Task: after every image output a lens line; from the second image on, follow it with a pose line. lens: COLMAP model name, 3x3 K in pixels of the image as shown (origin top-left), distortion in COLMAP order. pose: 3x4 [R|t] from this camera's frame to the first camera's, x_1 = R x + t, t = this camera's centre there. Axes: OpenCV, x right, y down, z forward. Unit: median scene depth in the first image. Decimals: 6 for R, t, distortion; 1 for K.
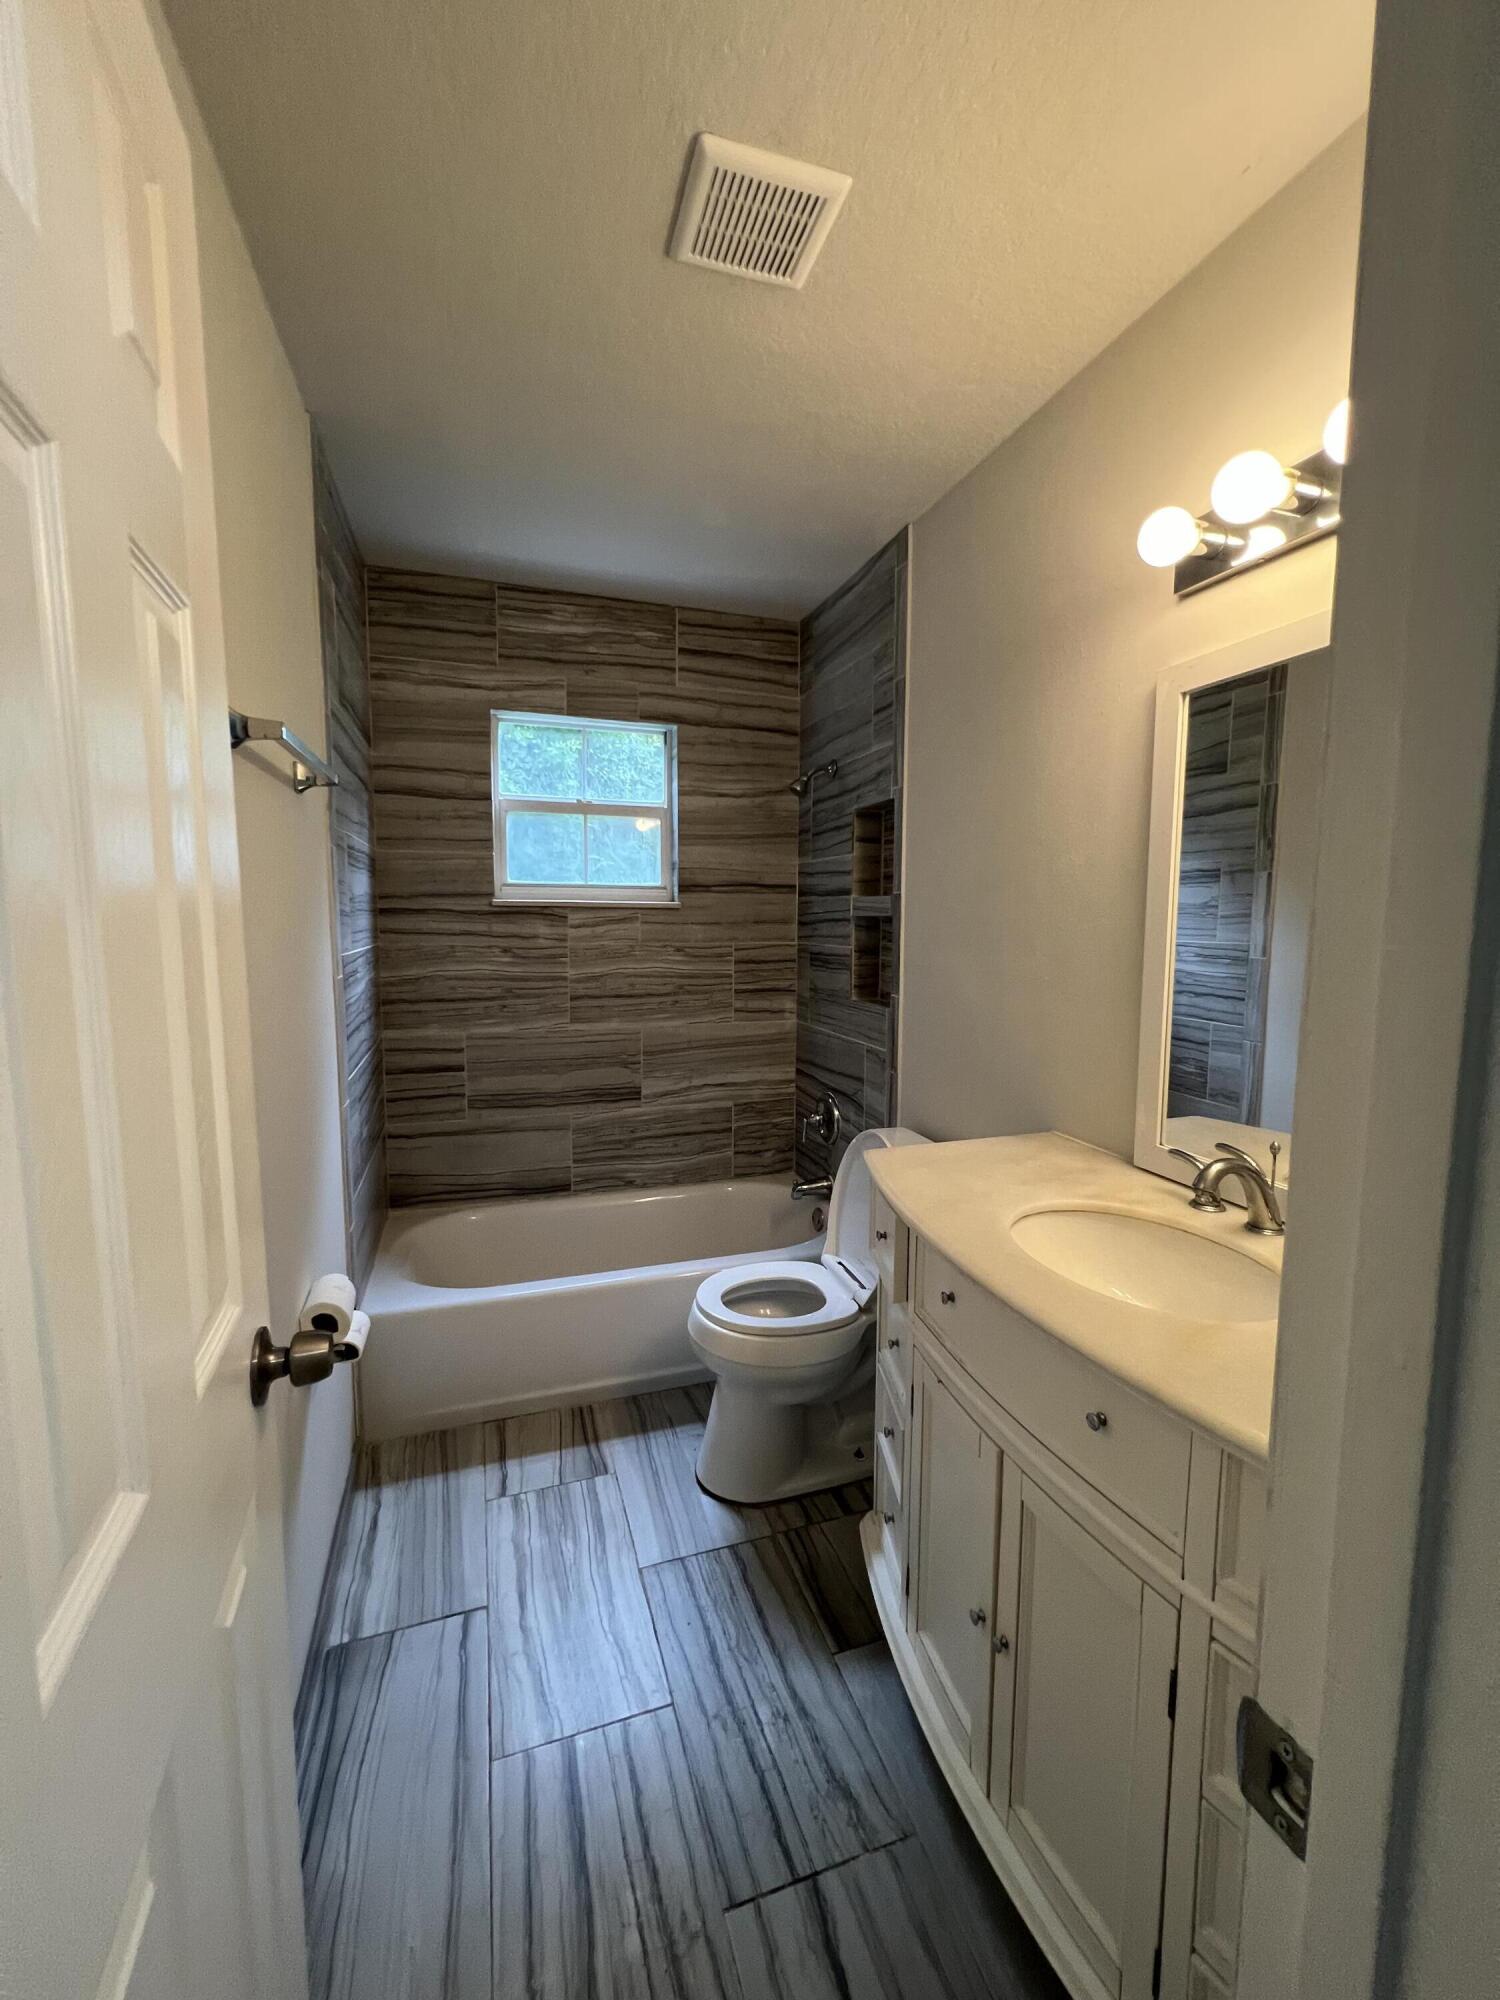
lens RADIAL K [[801.2, 0, 753.5], [0, 801.2, 997.0], [0, 0, 1]] dist [-0.003742, 0.001324]
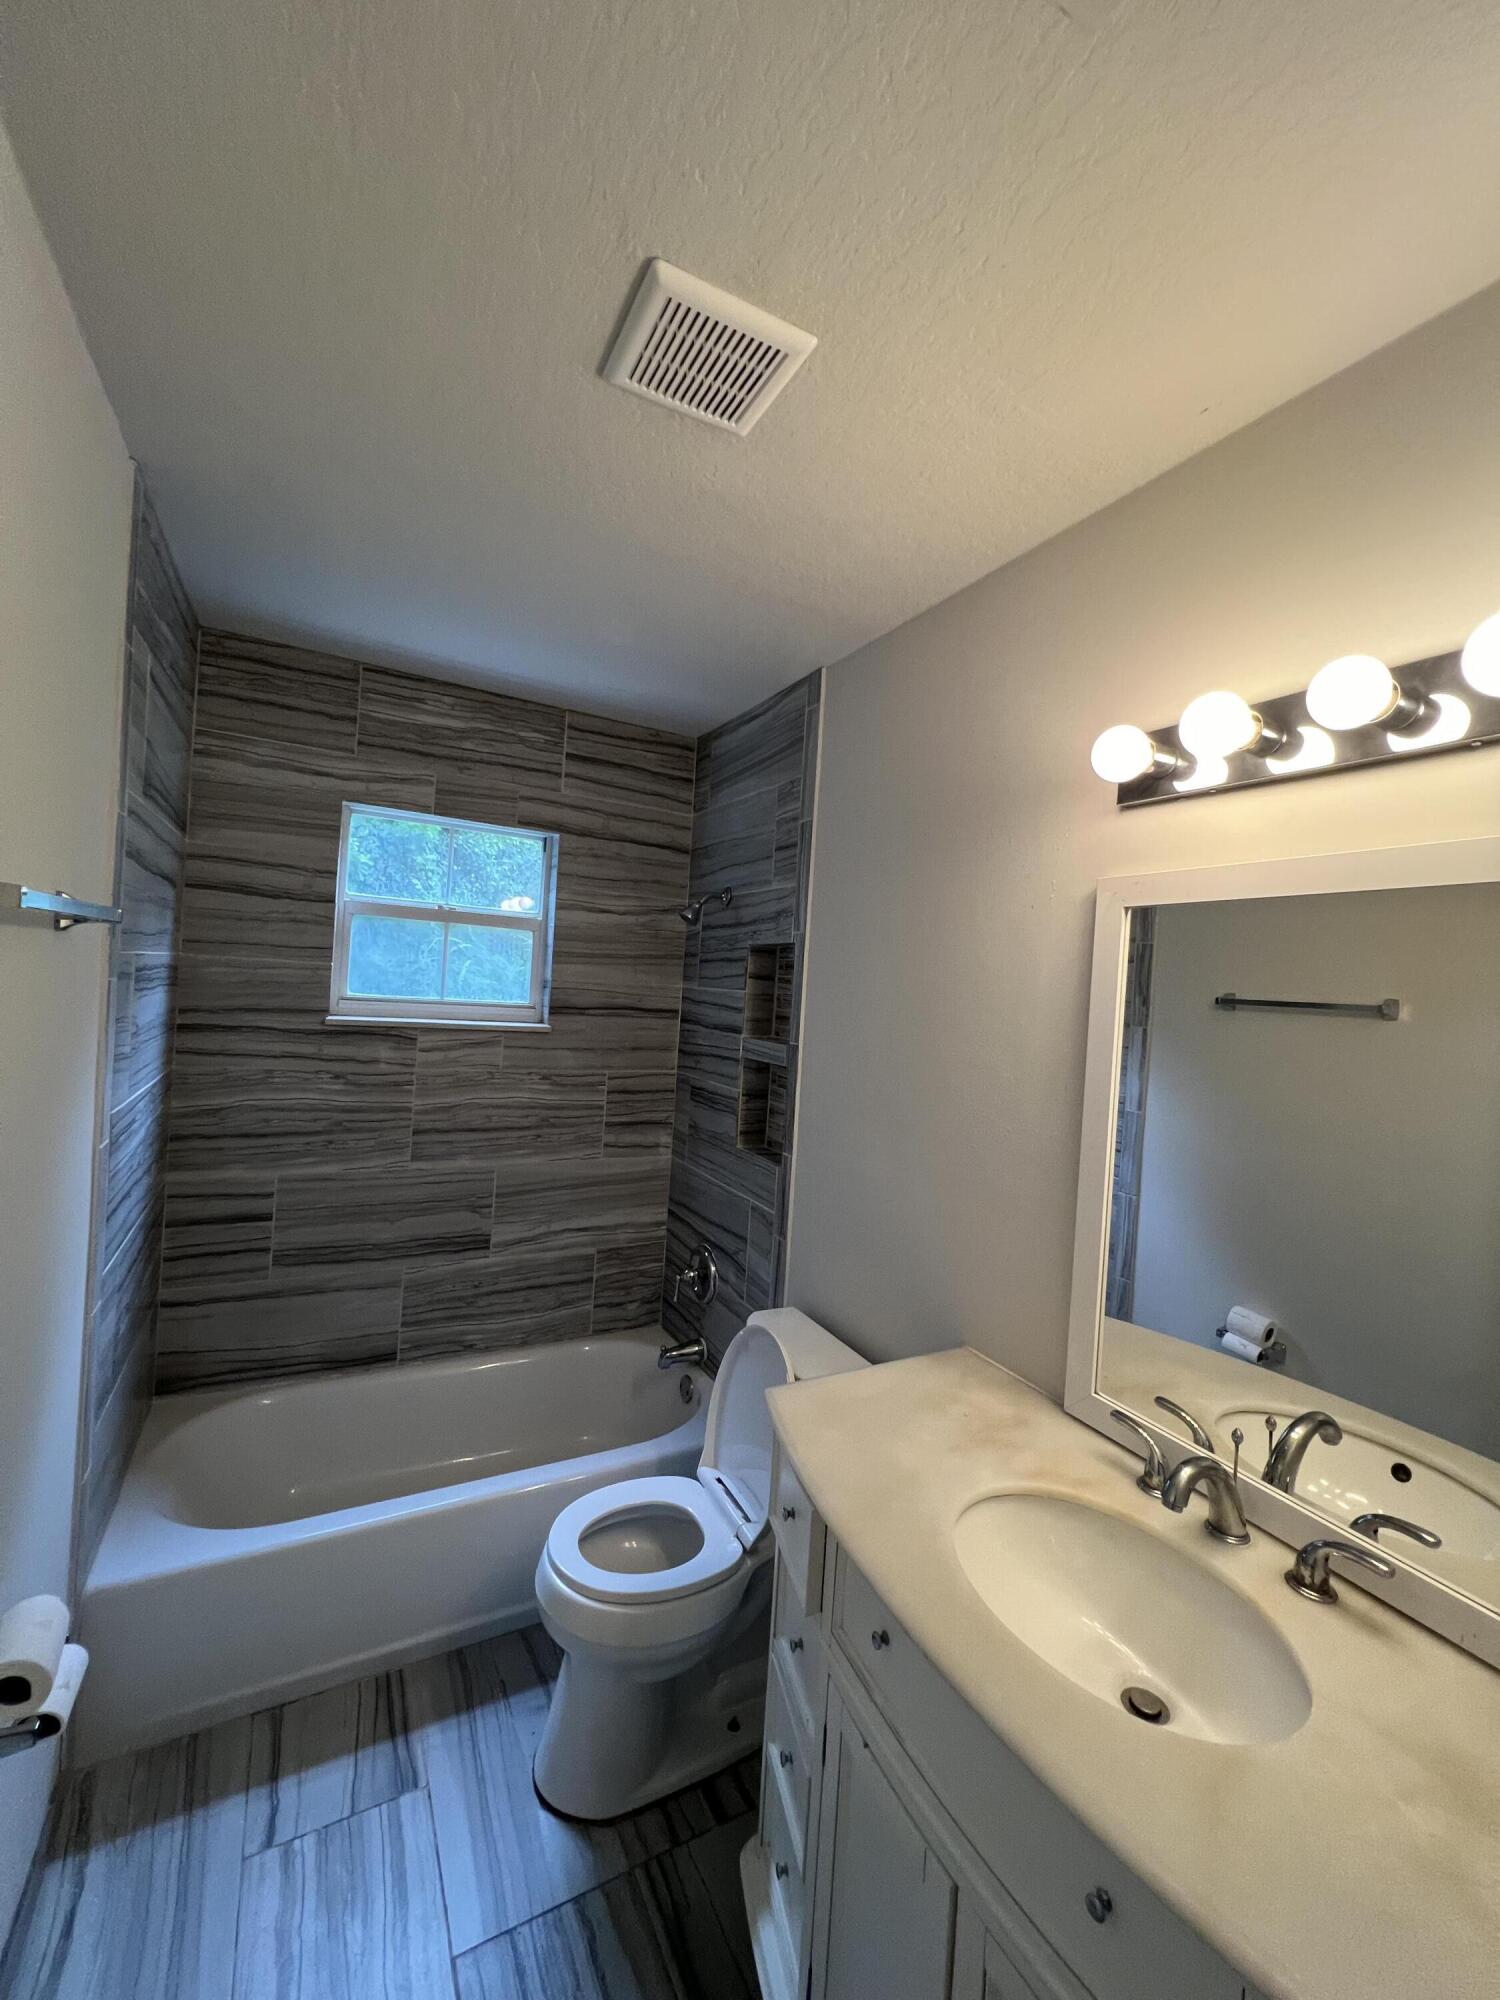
lens RADIAL K [[801.2, 0, 753.5], [0, 801.2, 997.0], [0, 0, 1]] dist [-0.003742, 0.001324]
pose [[0.983213, 0.056024, 0.173646, -0.029792], [-0.041321, 0.995337, -0.087159, -0.096117], [-0.177719, 0.078521, 0.980944, 0.087718]]
